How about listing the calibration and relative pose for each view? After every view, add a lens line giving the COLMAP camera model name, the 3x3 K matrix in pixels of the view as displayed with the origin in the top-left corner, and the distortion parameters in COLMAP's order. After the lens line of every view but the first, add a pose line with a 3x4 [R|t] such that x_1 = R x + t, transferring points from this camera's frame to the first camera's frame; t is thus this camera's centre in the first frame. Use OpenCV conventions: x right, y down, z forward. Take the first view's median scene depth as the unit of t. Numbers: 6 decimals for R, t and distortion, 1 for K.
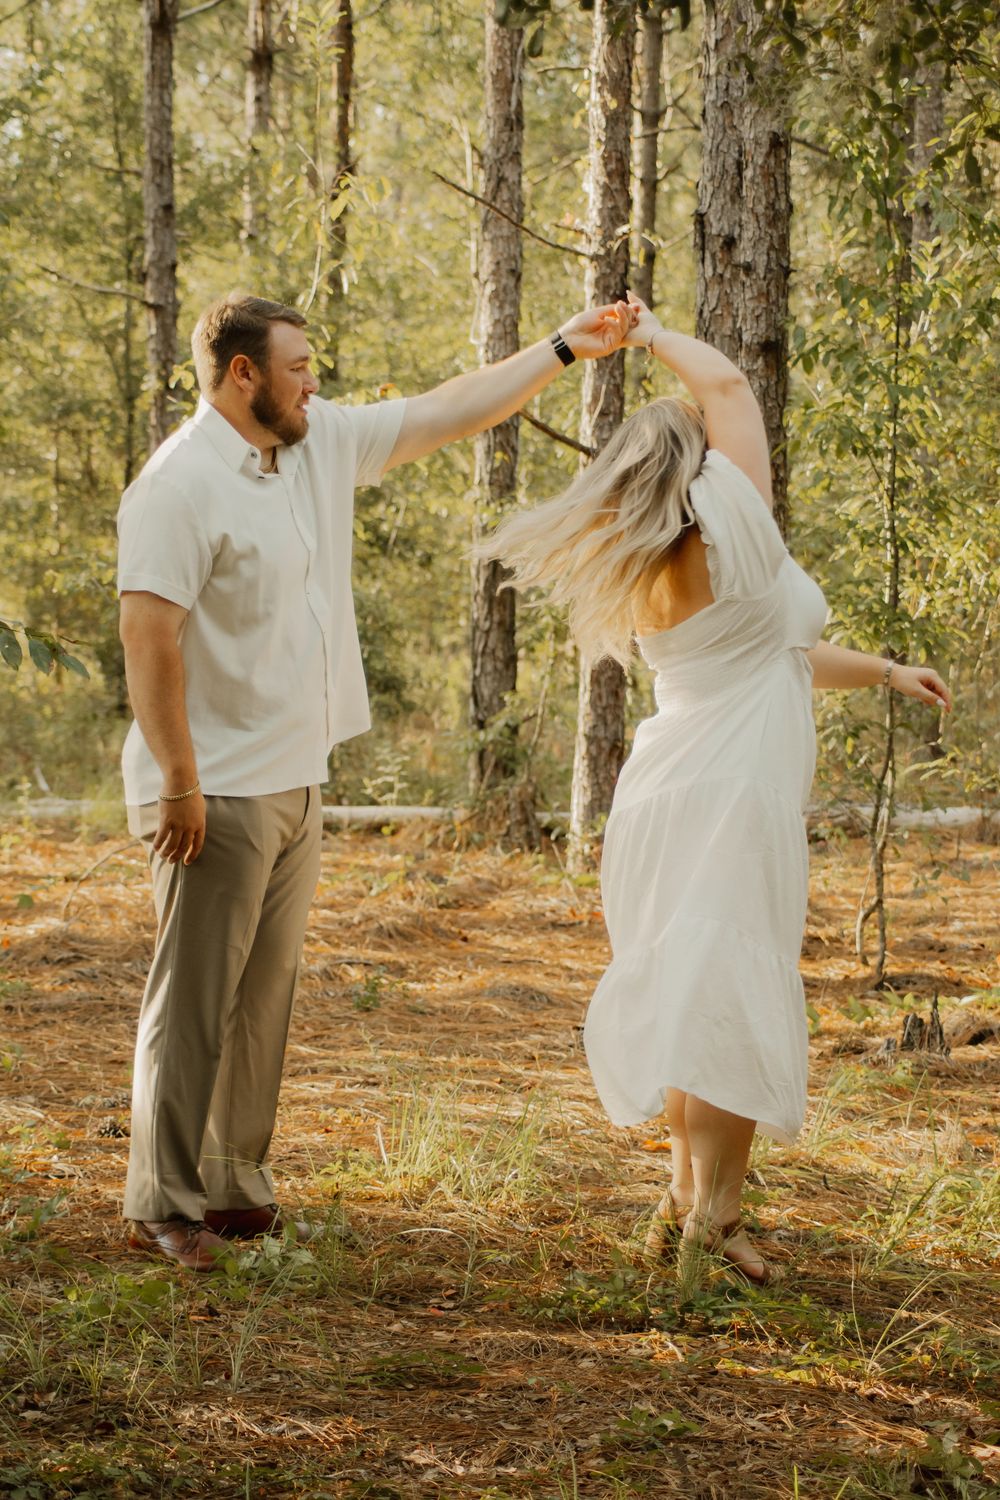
lens RADIAL K [[4503.9, 0, 499.9], [0, 4503.9, 749.8], [0, 0, 1]] dist [-0.045996, 0.000000]
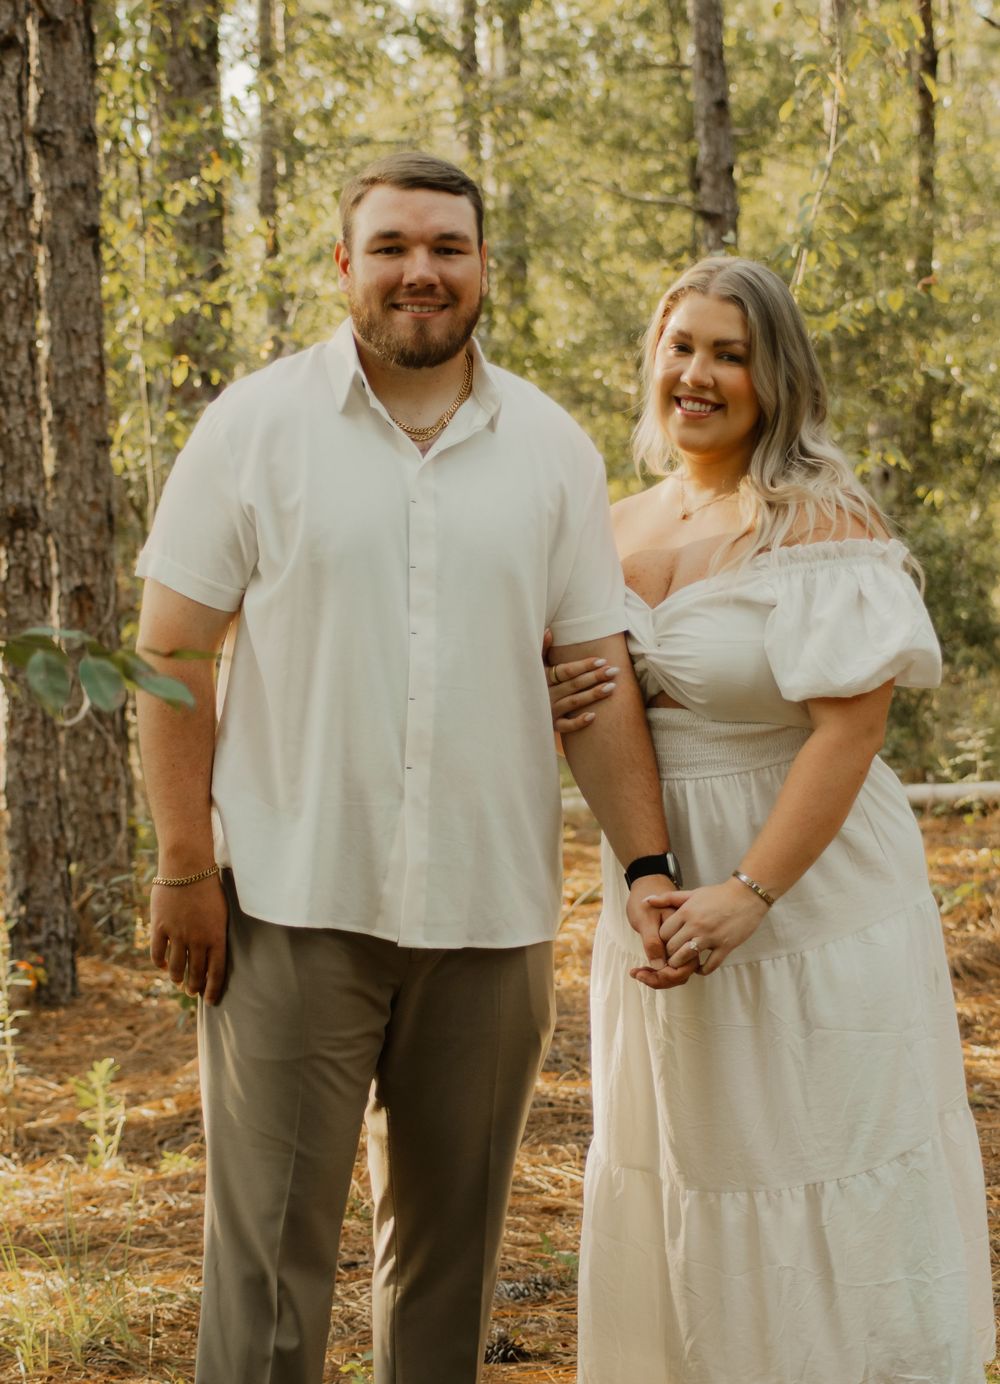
lens RADIAL K [[4444.8, 0, 500.2], [0, 4444.8, 692.0], [0, 0, 1]] dist [-0.112768, 0.000000]
pose [[0.988108, -0.043723, -0.147417, 0.010669], [0.044339, 0.999016, 0.000894, -0.009877], [0.147232, -0.007419, 0.989074, 0.179059]]
